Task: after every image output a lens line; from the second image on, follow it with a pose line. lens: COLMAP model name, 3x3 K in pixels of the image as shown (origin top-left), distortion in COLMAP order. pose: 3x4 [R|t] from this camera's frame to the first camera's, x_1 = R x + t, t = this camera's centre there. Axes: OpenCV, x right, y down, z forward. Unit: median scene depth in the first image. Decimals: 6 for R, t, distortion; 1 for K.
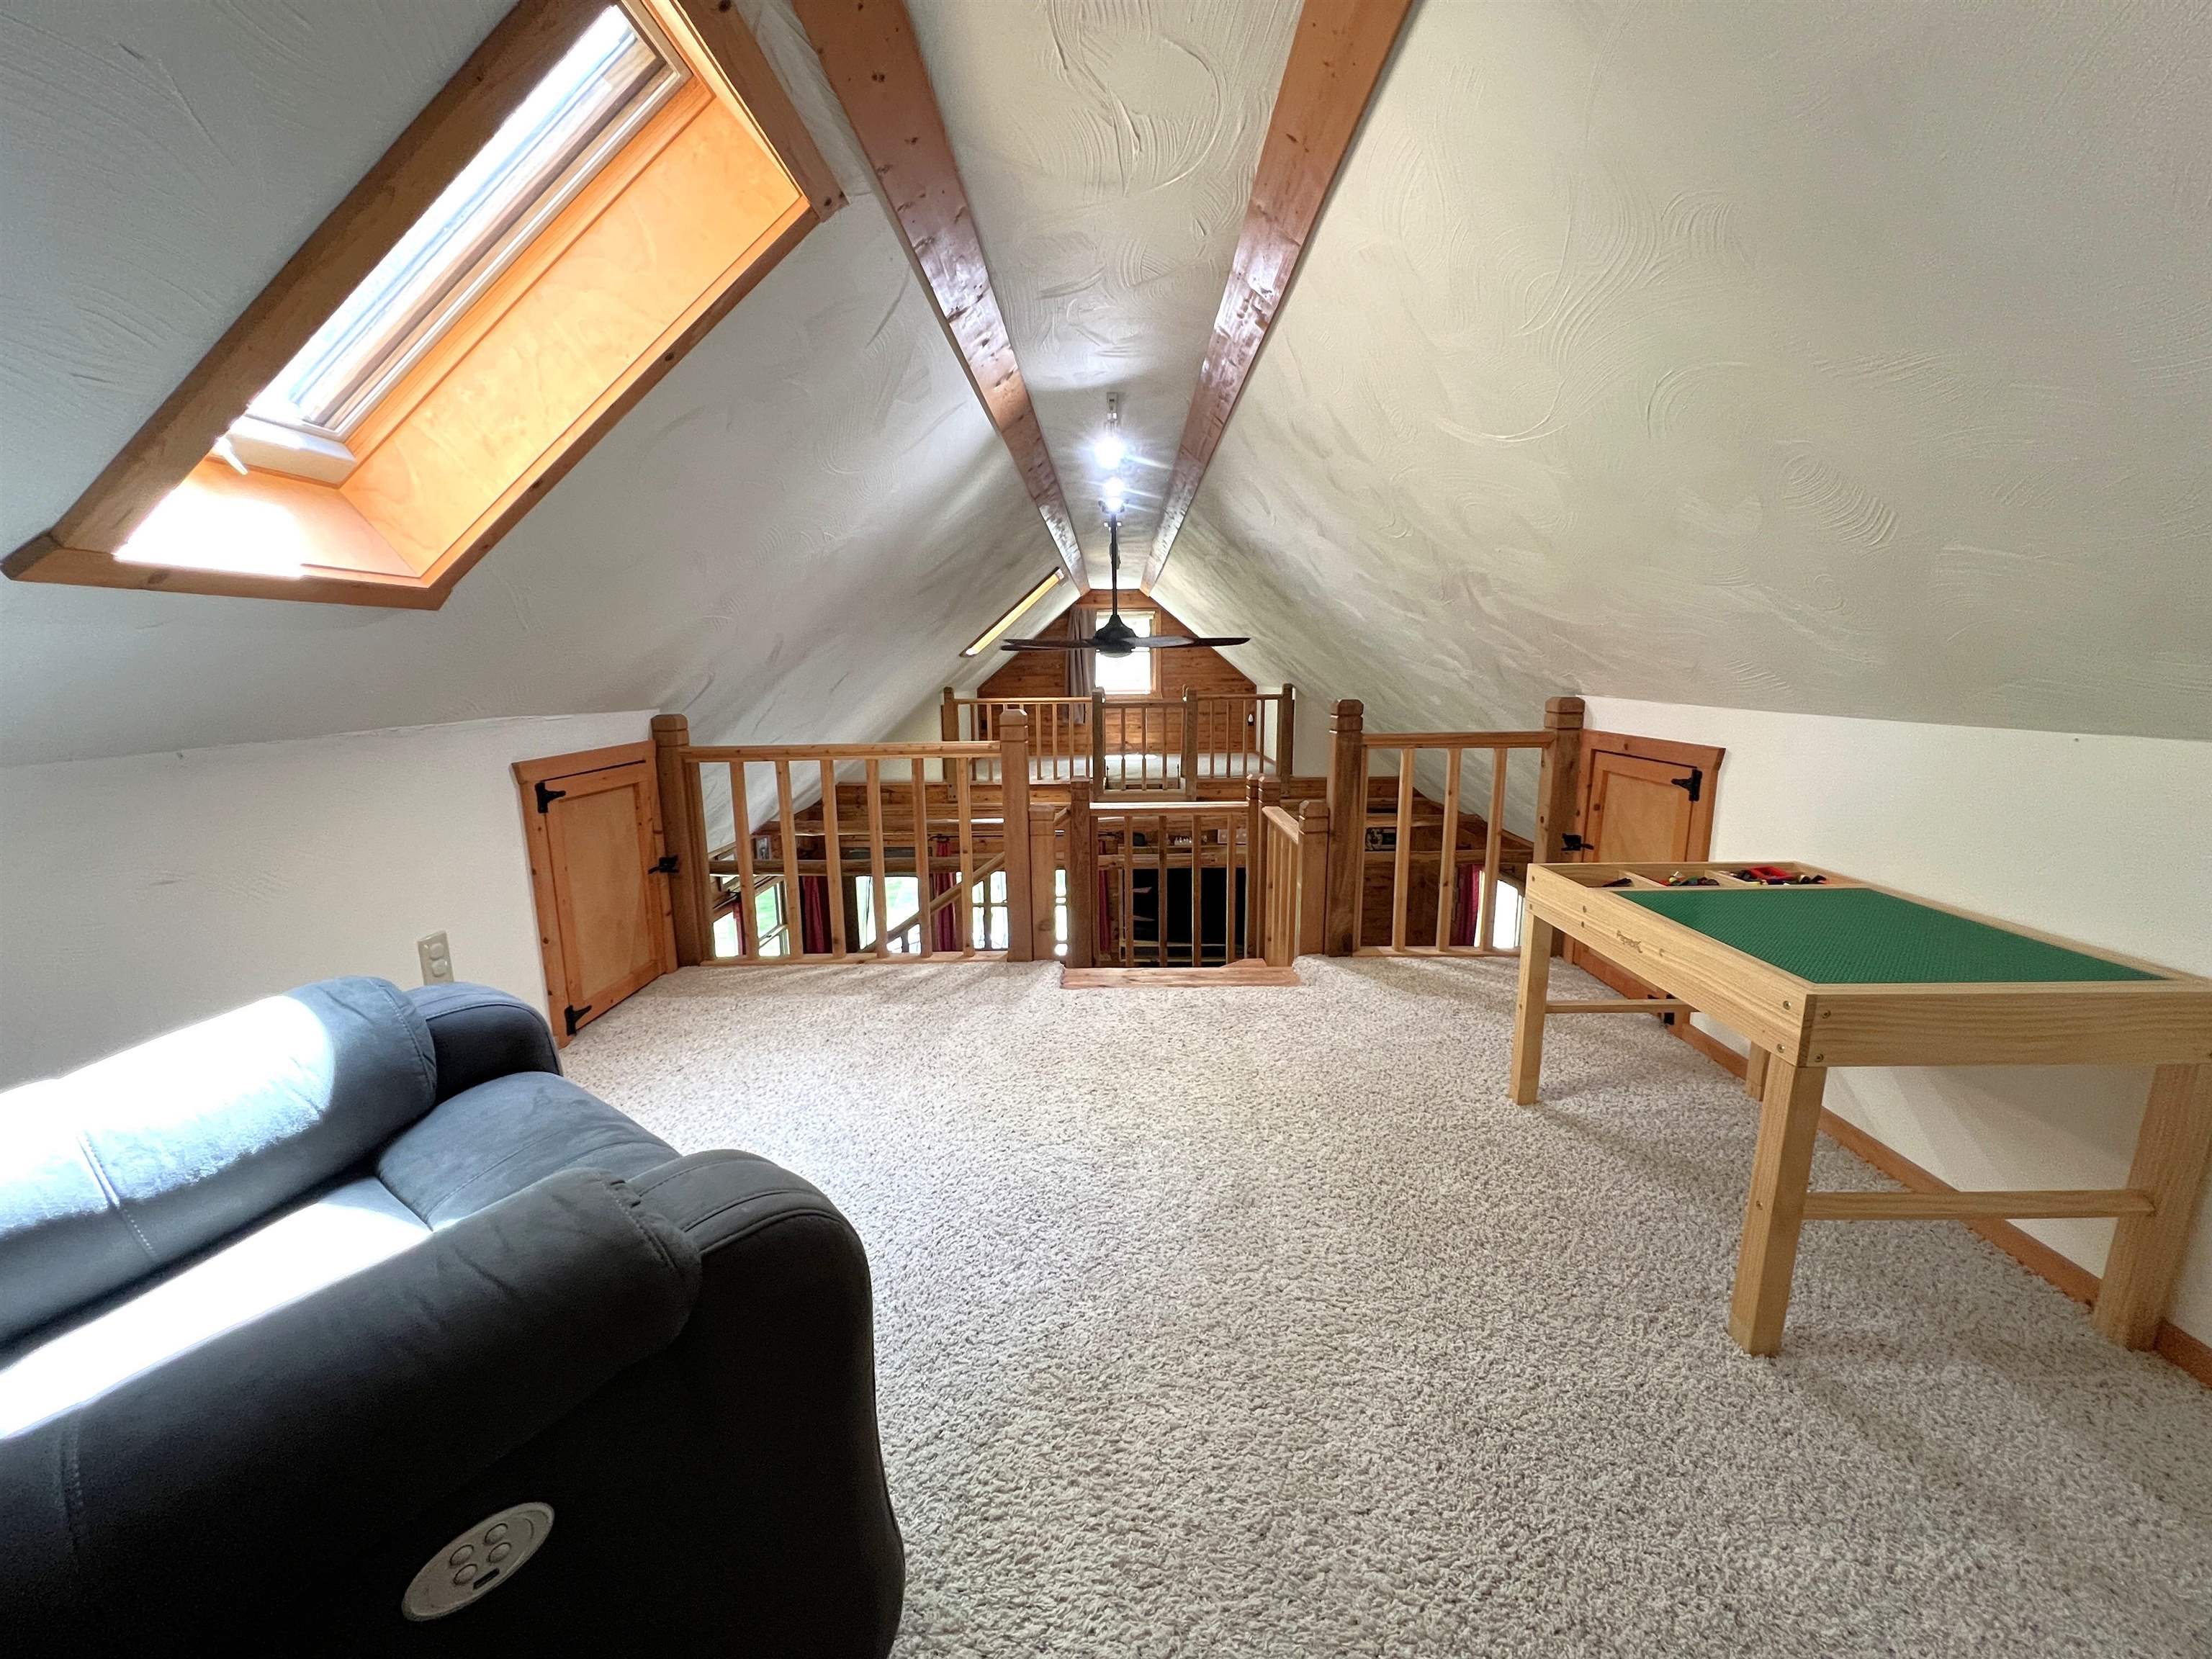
lens RADIAL K [[884.9, 0, 1108.4], [0, 884.9, 834.7], [0, 0, 1]] dist [-0.000683, 0.000446]
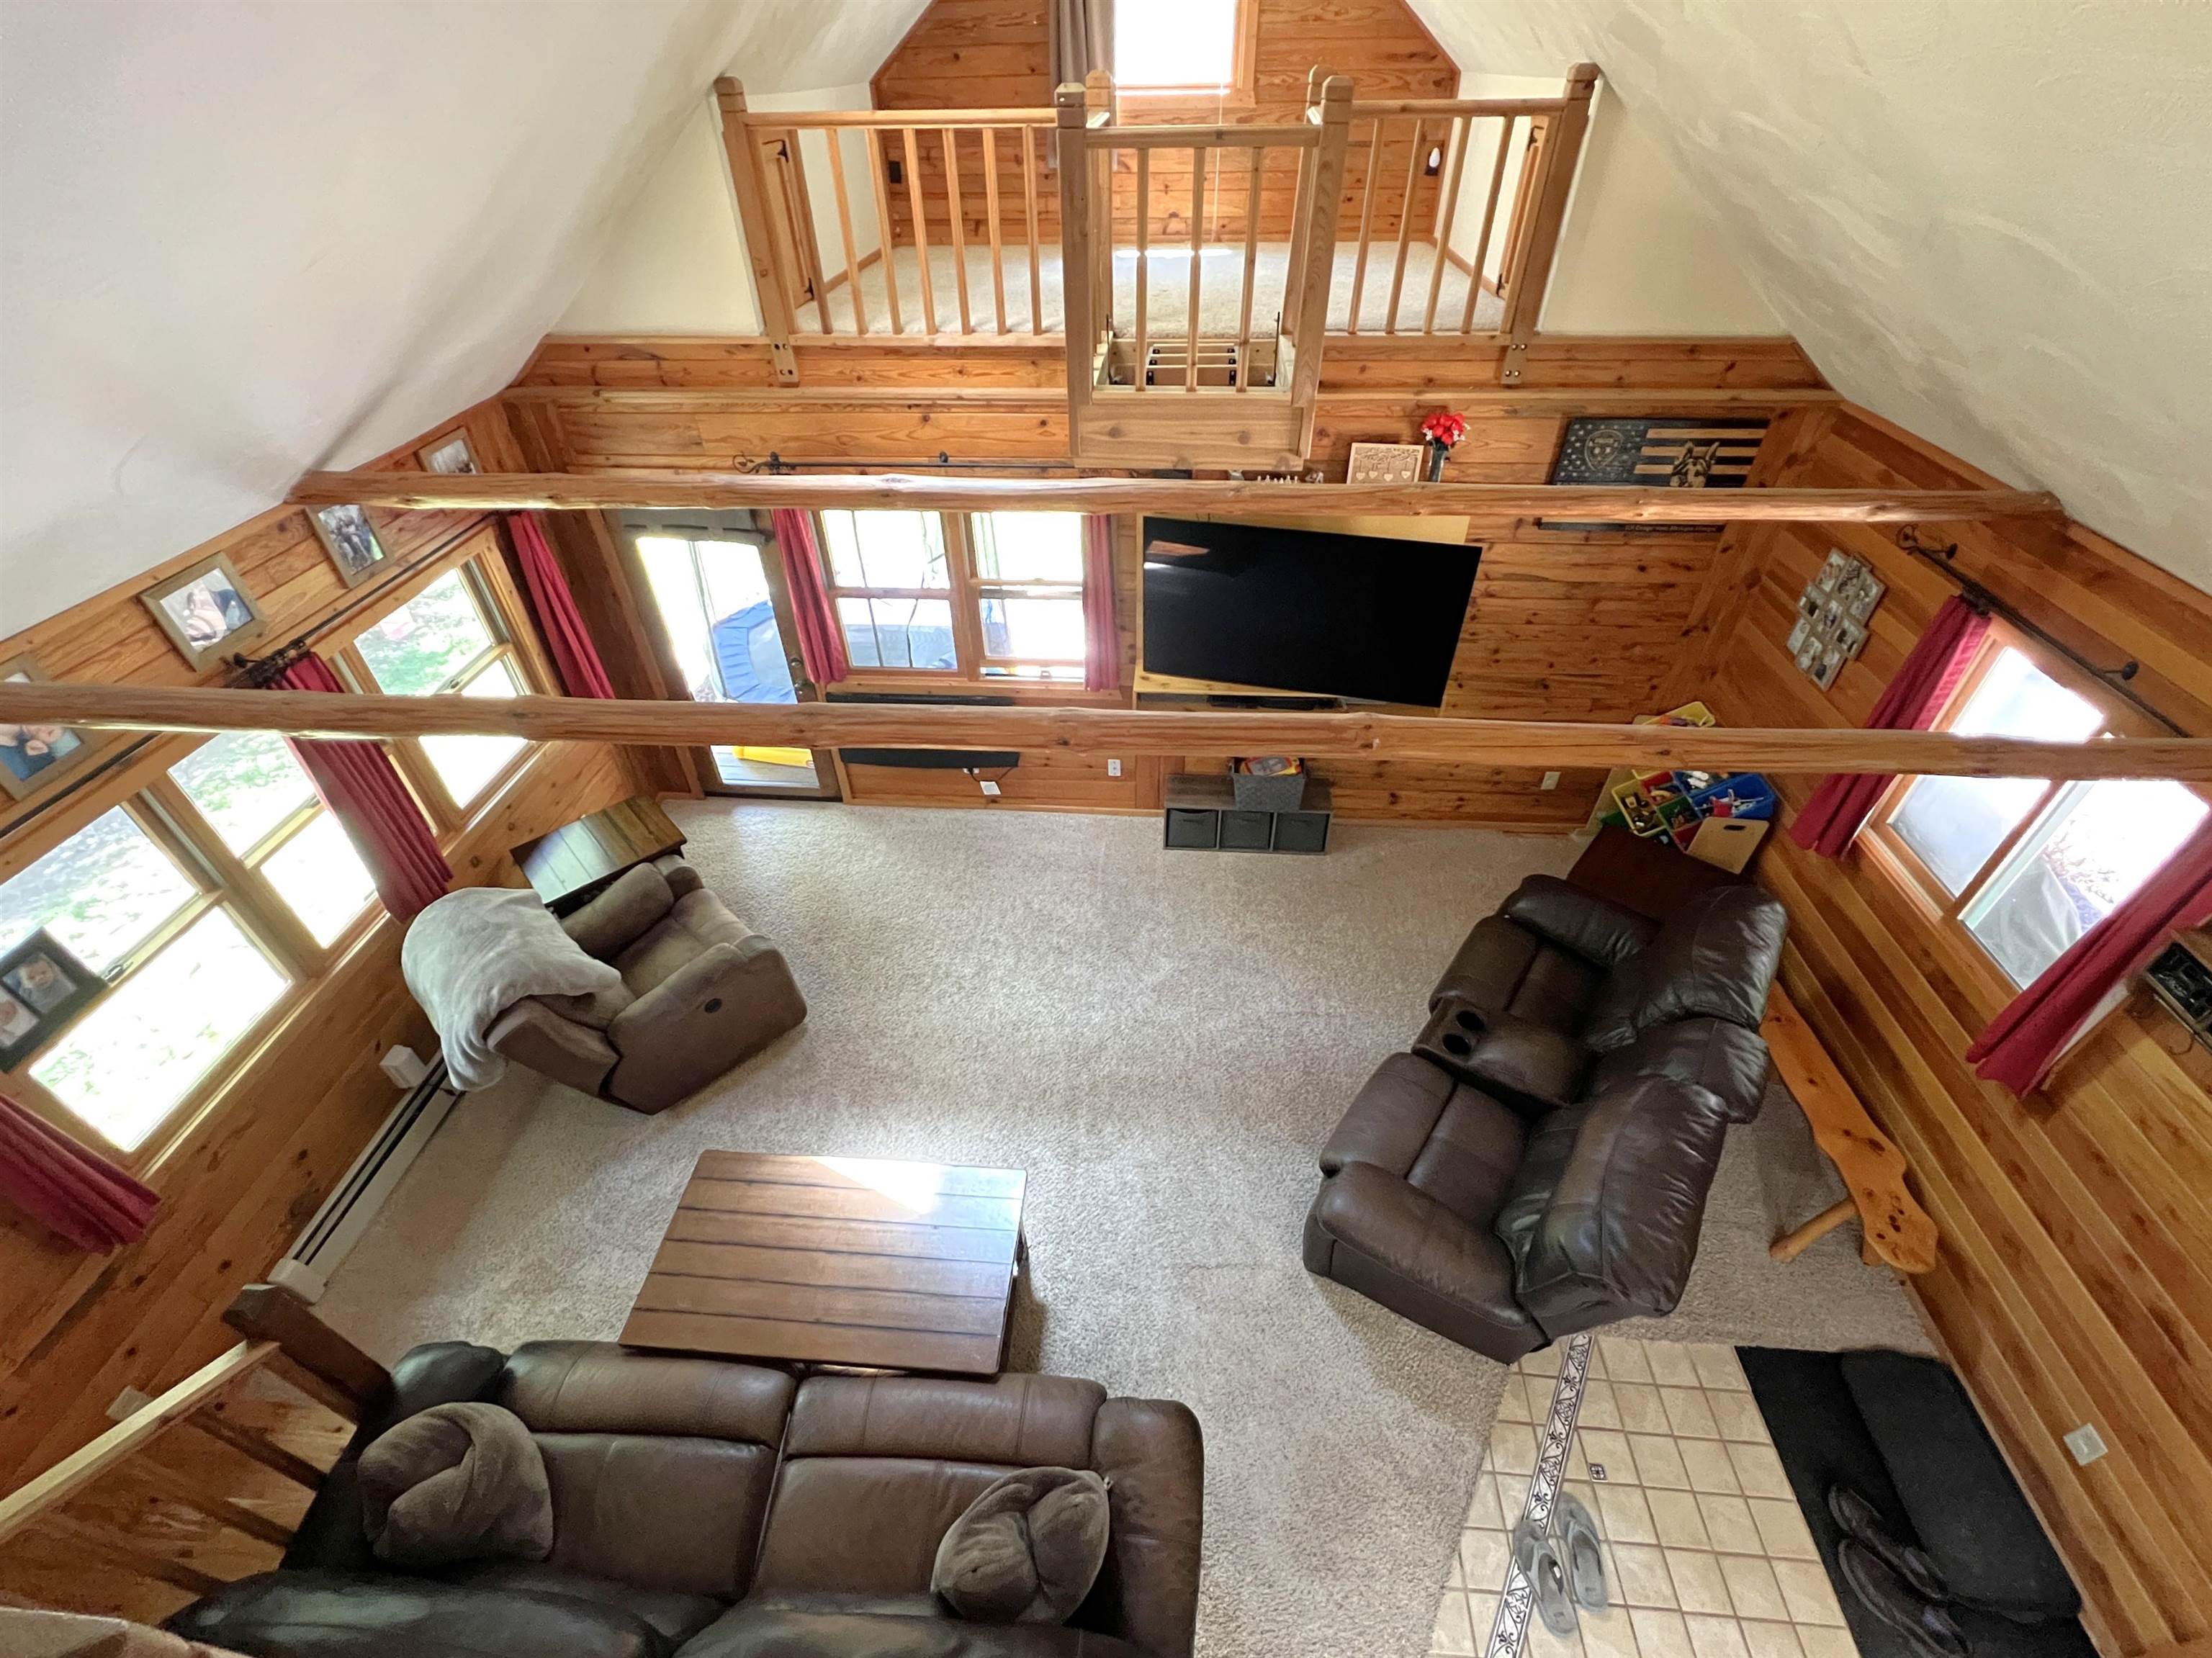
lens RADIAL K [[935.6, 0, 1105.8], [0, 935.6, 830.9], [0, 0, 1]] dist [-0.002237, -0.000122]
pose [[0.997263, 0.044239, -0.059243, 0.030292], [-0.009848, 0.873594, 0.486556, -0.069726], [0.073279, -0.484641, 0.871638, 0.434816]]
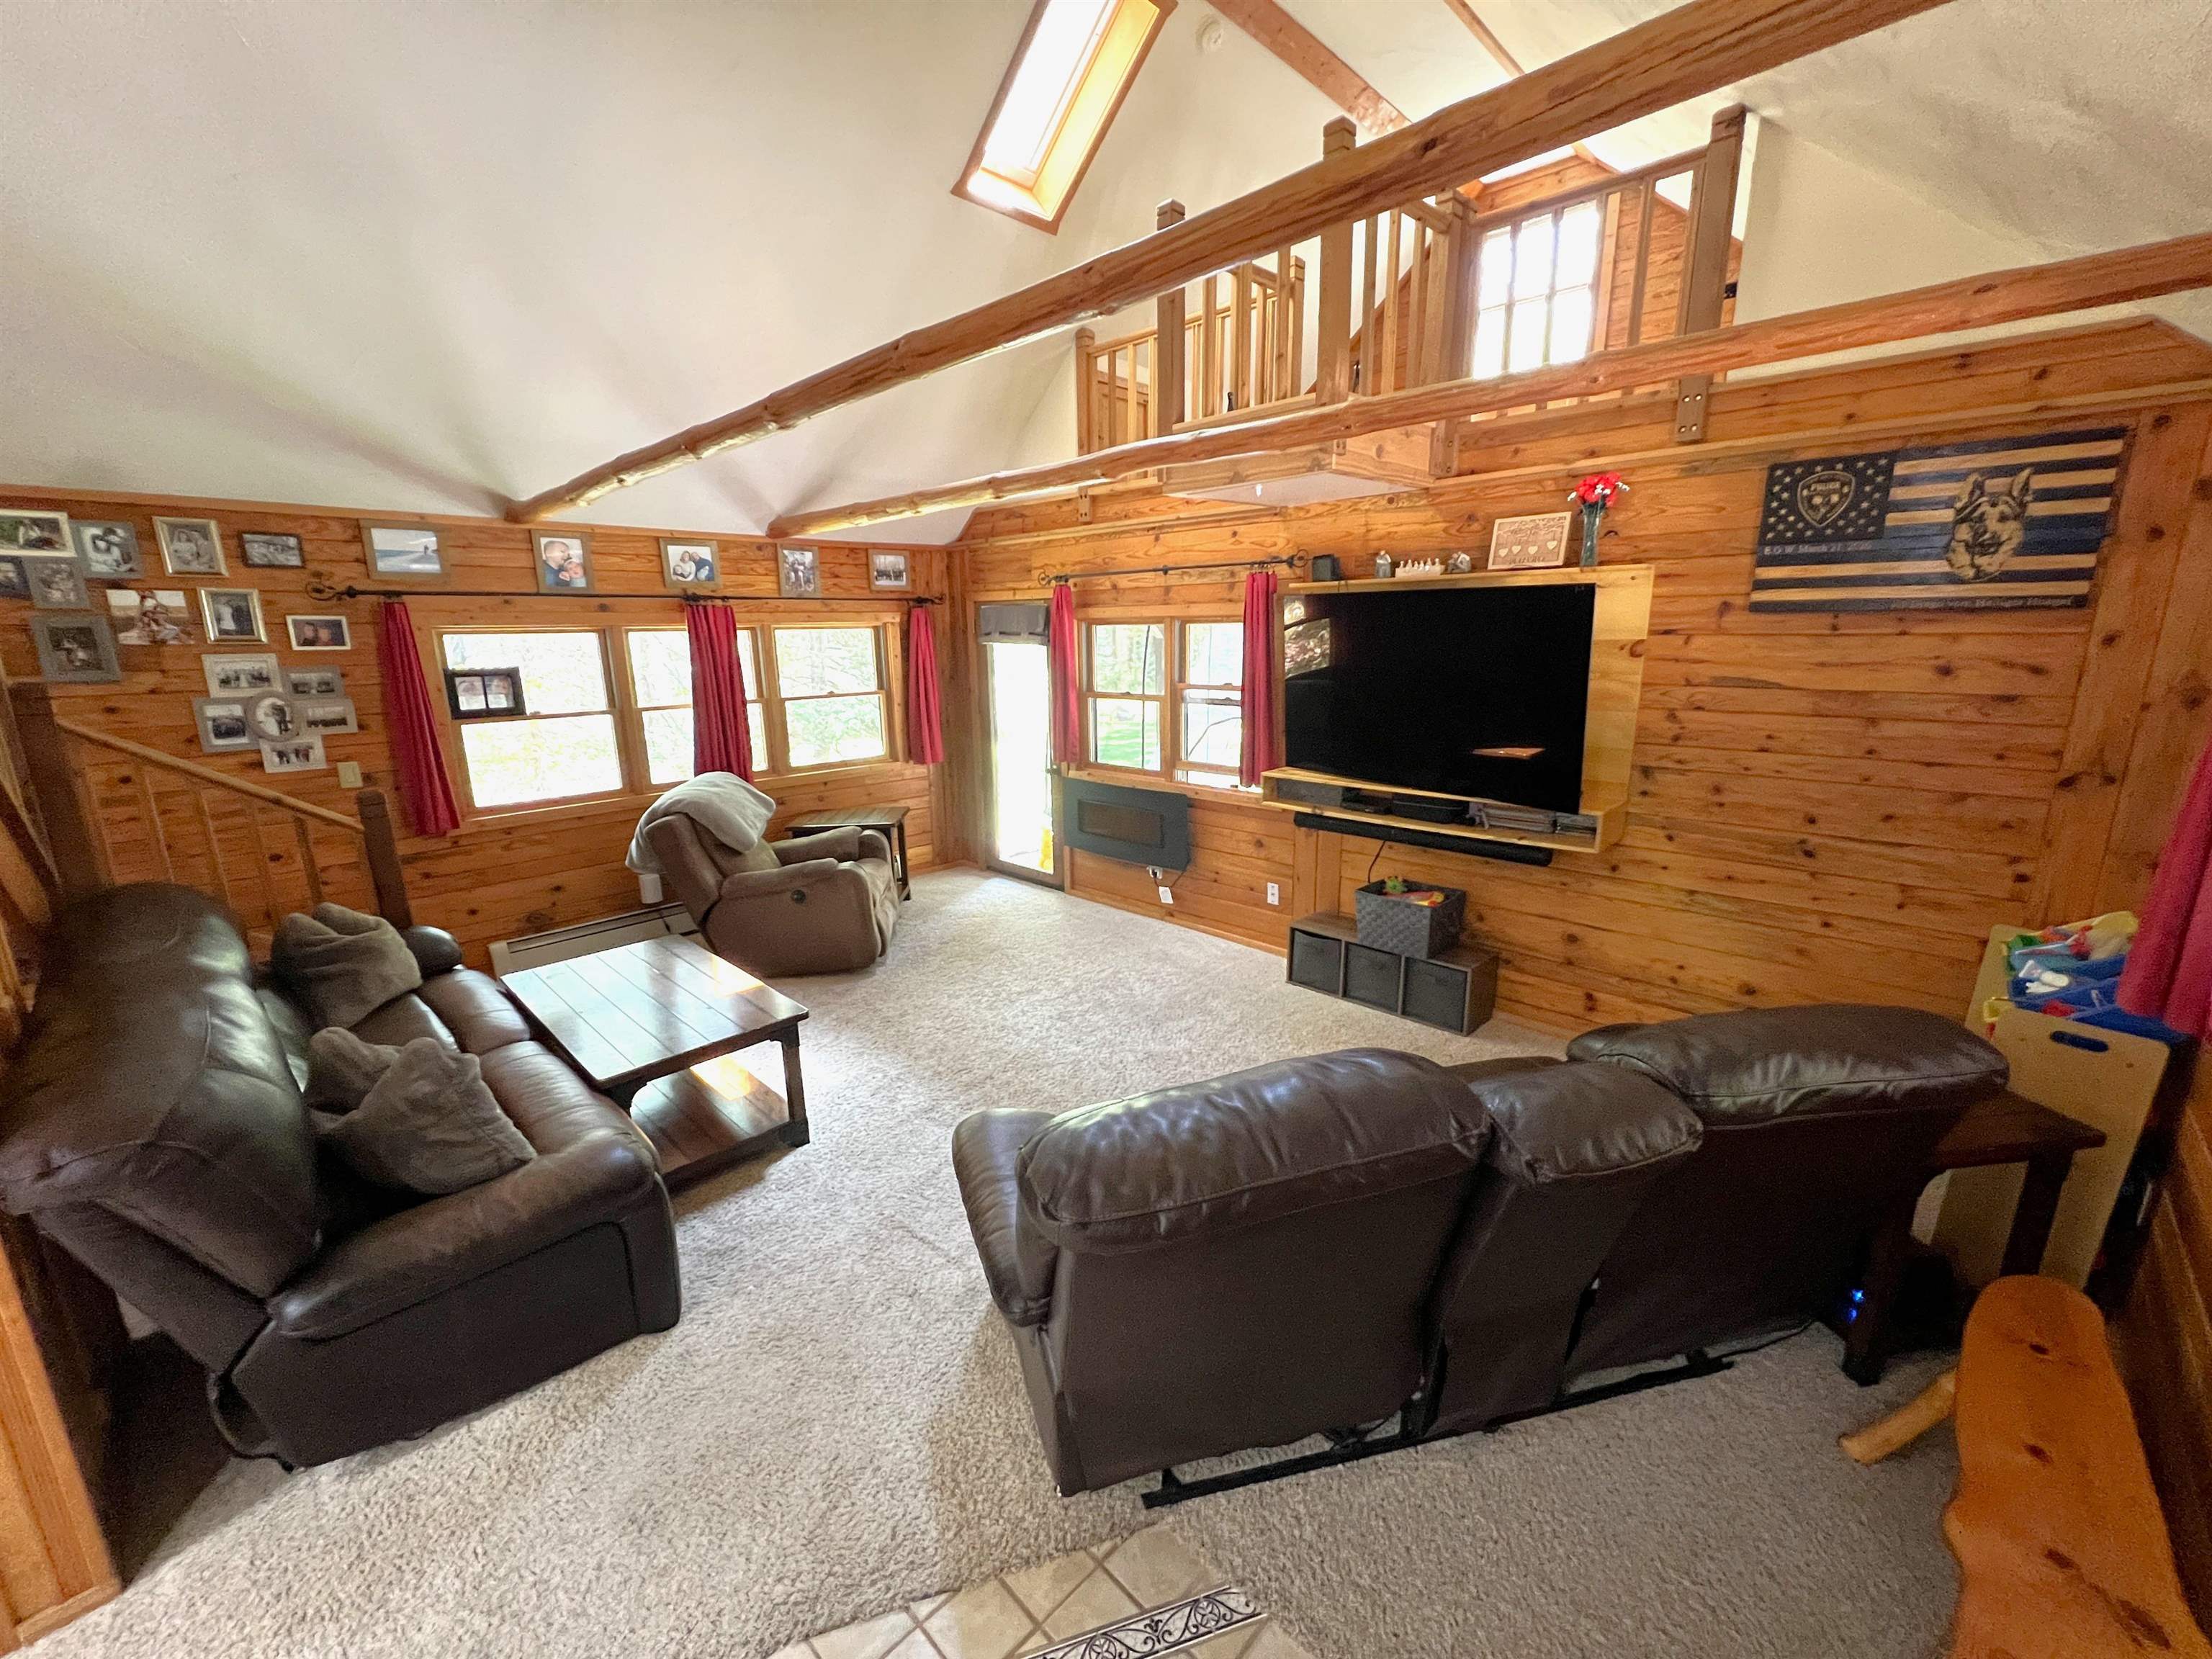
lens RADIAL K [[884.9, 0, 1112.2], [0, 884.9, 833.9], [0, 0, 1]] dist [-0.000683, 0.000446]
pose [[0.720486, 0.157494, -0.675349, 0.290078], [-0.125272, 0.987406, 0.096622, 0.114391], [0.682061, 0.014987, 0.731142, 0.519061]]
